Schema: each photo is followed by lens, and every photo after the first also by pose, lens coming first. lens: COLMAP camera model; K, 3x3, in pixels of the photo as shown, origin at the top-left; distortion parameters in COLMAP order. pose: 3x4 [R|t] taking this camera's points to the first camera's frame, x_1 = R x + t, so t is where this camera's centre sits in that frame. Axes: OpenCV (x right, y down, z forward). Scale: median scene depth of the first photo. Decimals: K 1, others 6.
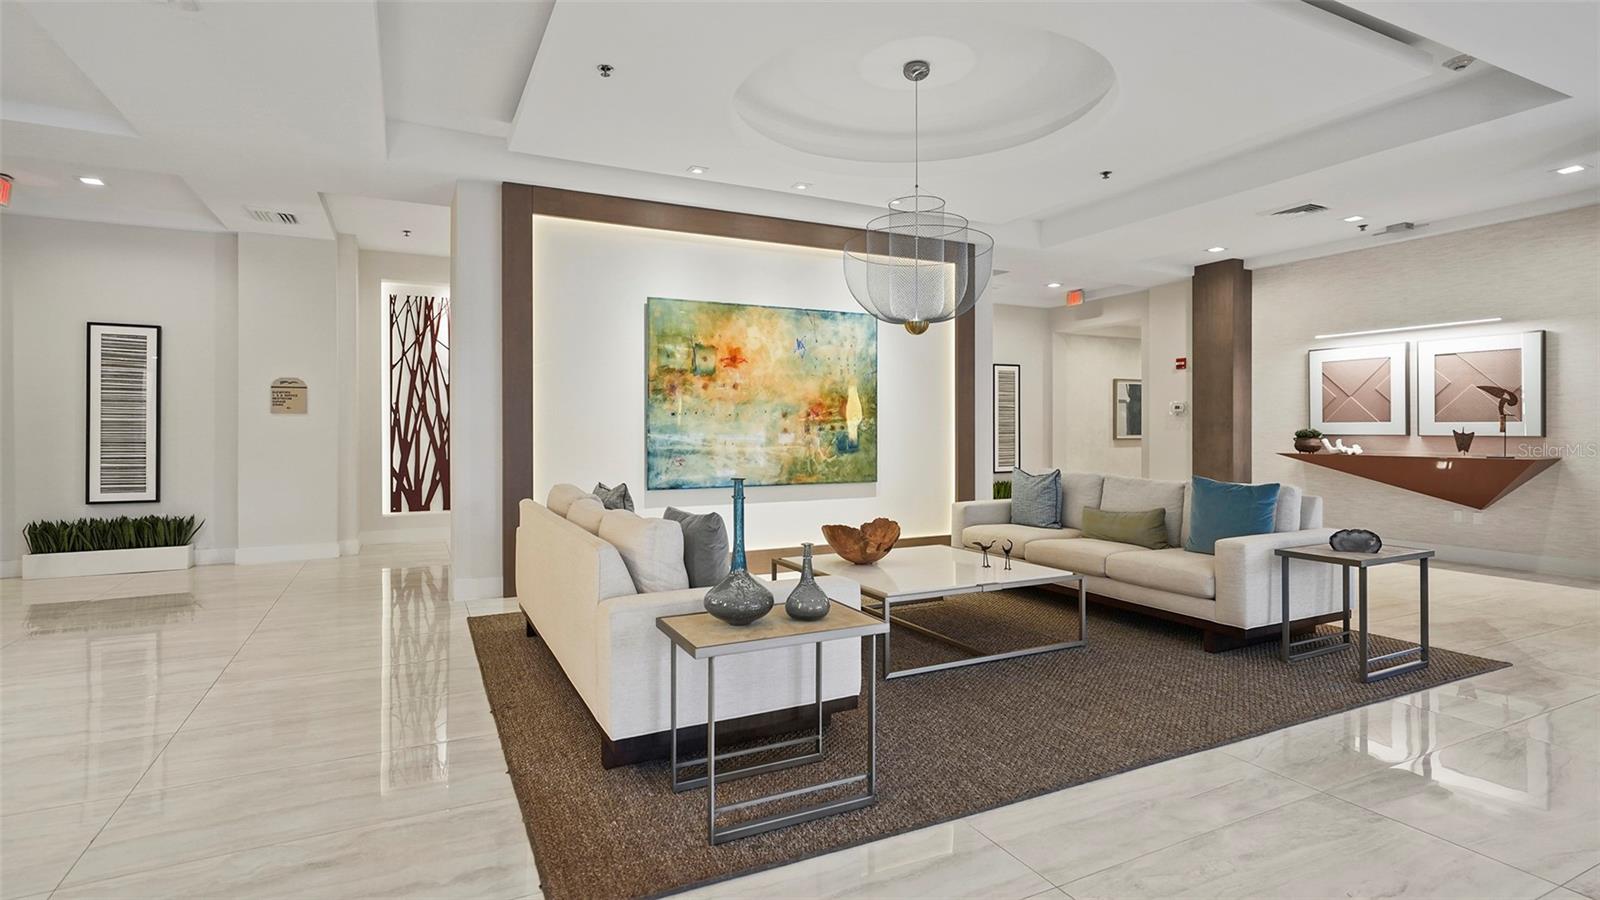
lens RADIAL K [[781.0, 0, 800.3], [0, 781.0, 424.9], [0, 0, 1]] dist [0.002134, 0.000099]
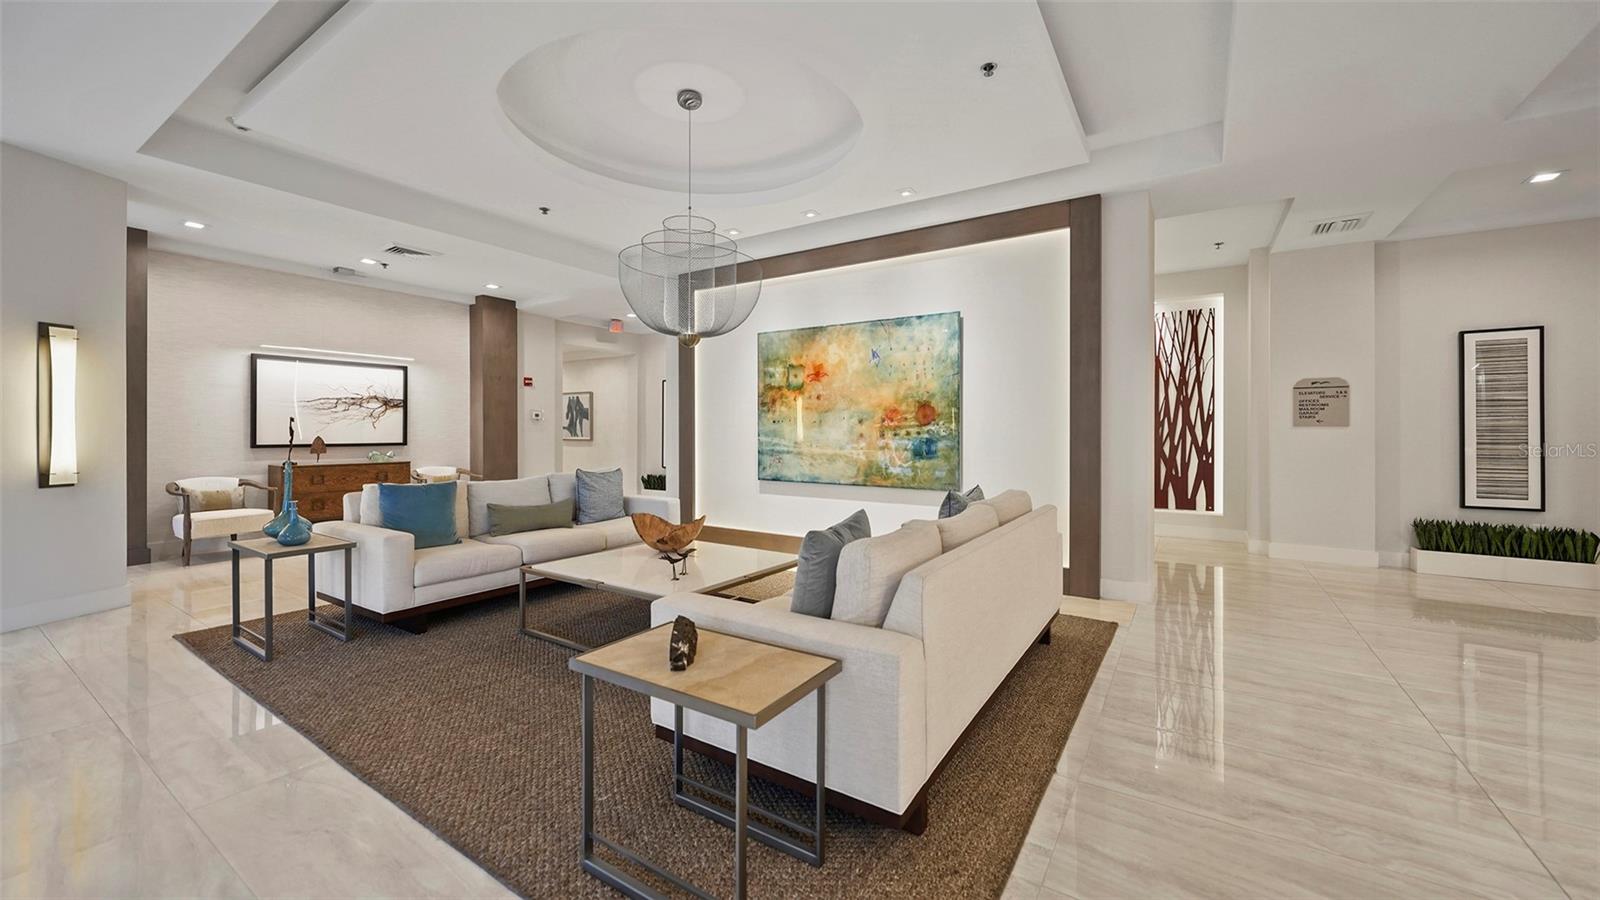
lens RADIAL K [[606.7, 0, 798.1], [0, 606.7, 431.2], [0, 0, 1]] dist [-0.000634, 0.000006]
pose [[0.498630, 0.004130, -0.866805, 0.665911], [0.000549, 0.999987, 0.005081, -0.003060], [0.866815, -0.003010, 0.498621, 0.503762]]
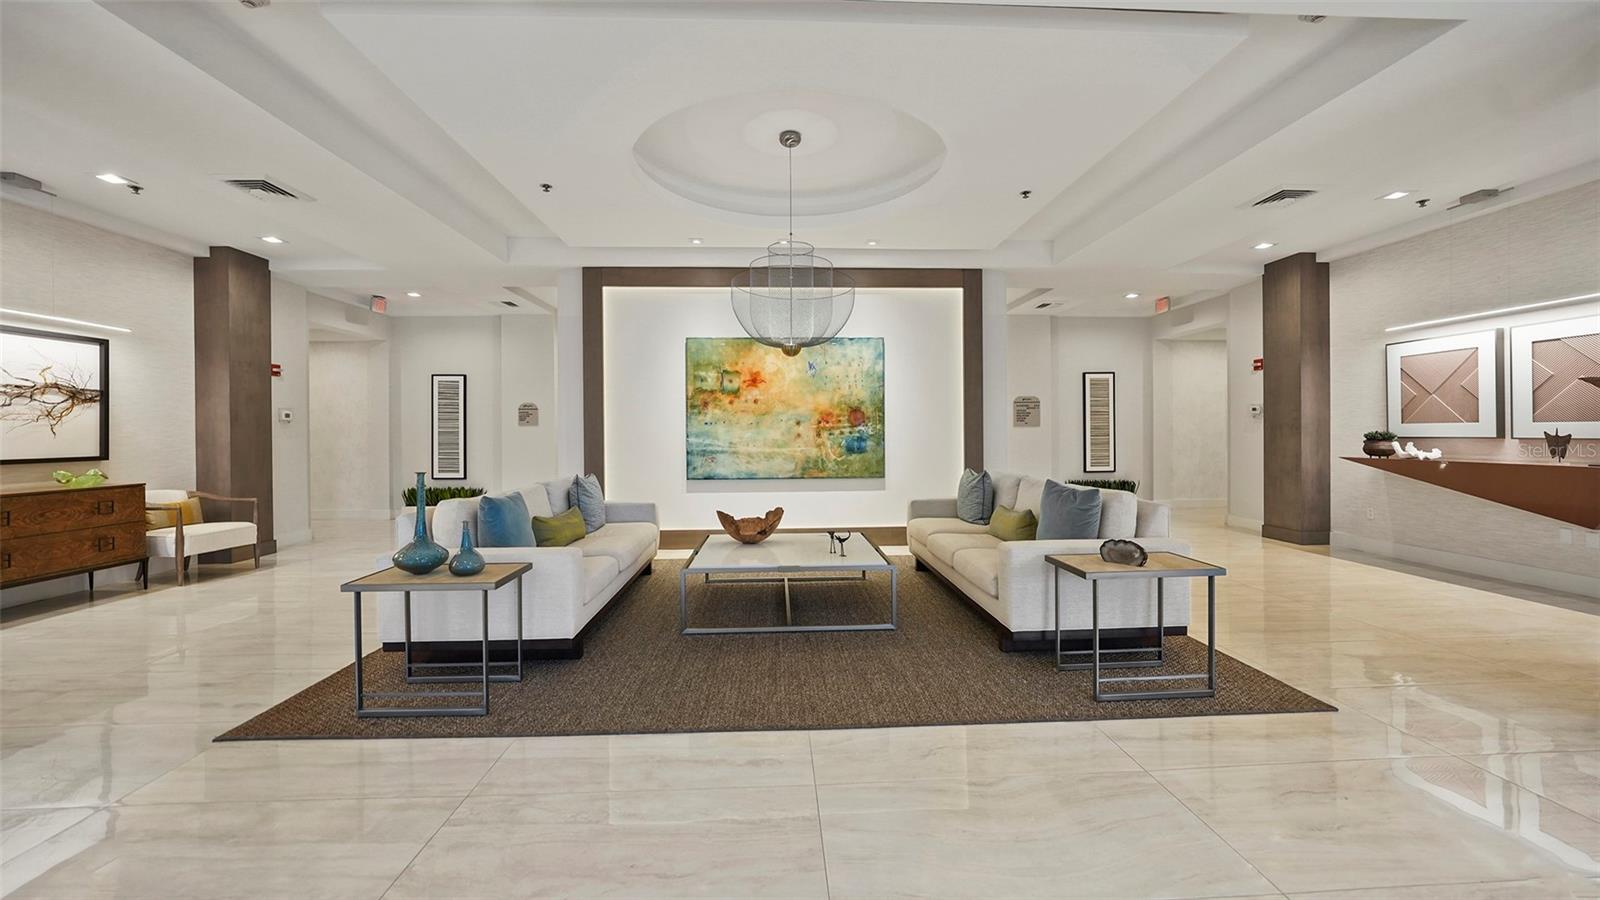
lens RADIAL K [[611.4, 0, 801.2], [0, 611.4, 431.7], [0, 0, 1]] dist [-0.015255, 0.000308]
pose [[0.913269, -0.006125, -0.407311, 0.385493], [0.007996, 0.999964, 0.002892, -0.001412], [0.407279, -0.005898, 0.913285, 0.100561]]
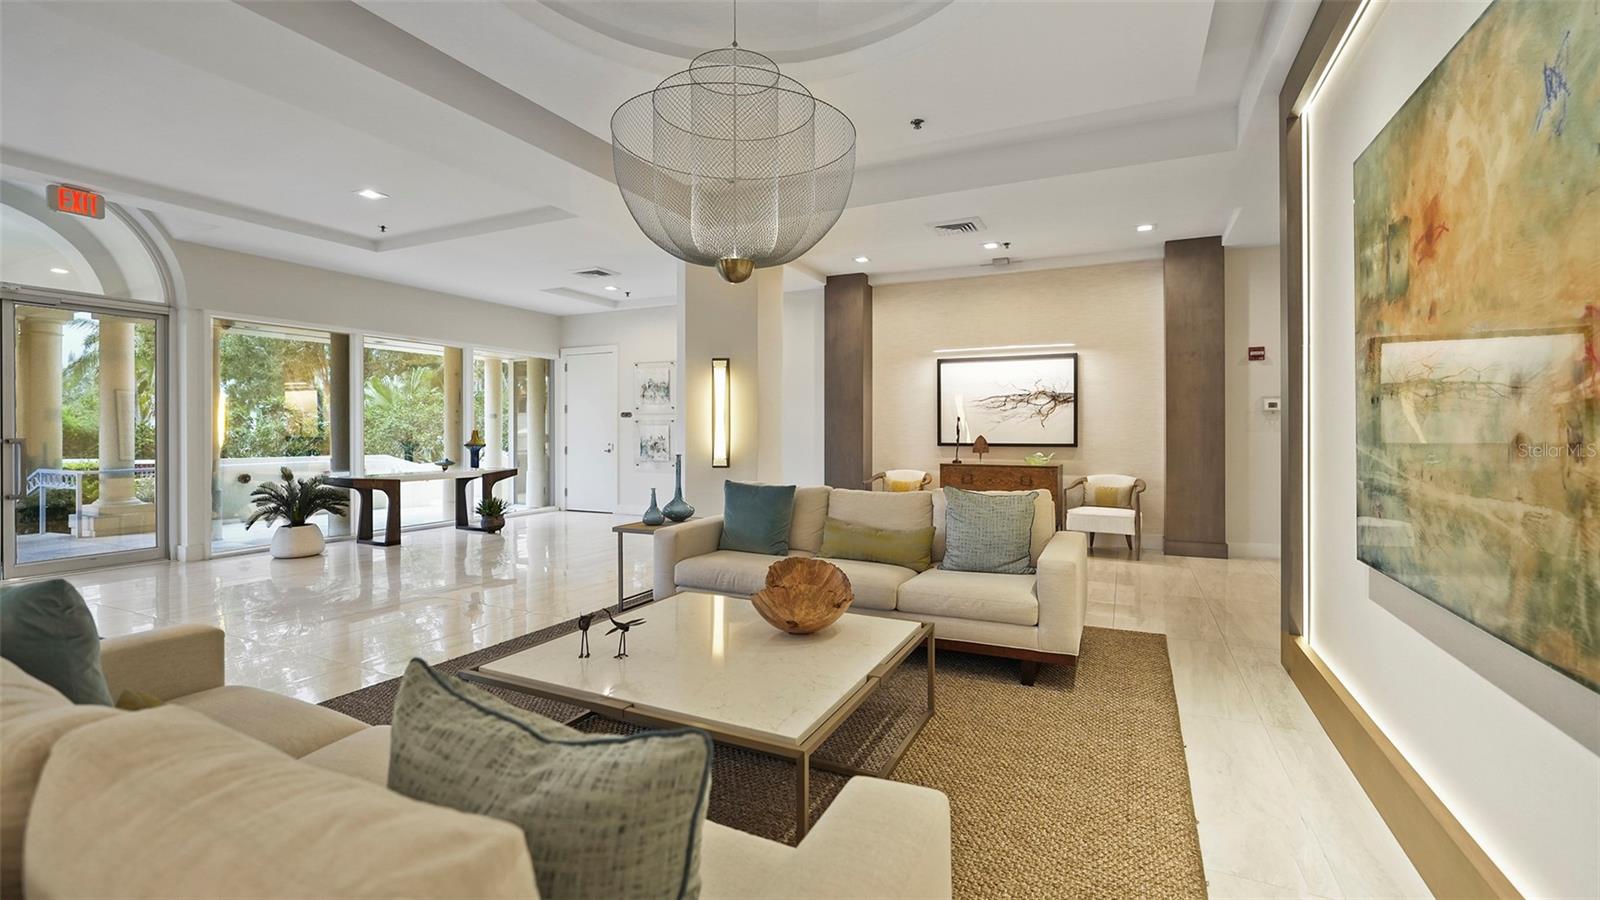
lens RADIAL K [[684.8, 0, 793.8], [0, 684.8, 431.3], [0, 0, 1]] dist [0.000377, 0.000062]
pose [[-0.795377, 0.002282, -0.606110, 0.313633], [0.003020, 0.999995, -0.000199, 0.002588], [0.606107, -0.001989, -0.795380, 1.034604]]
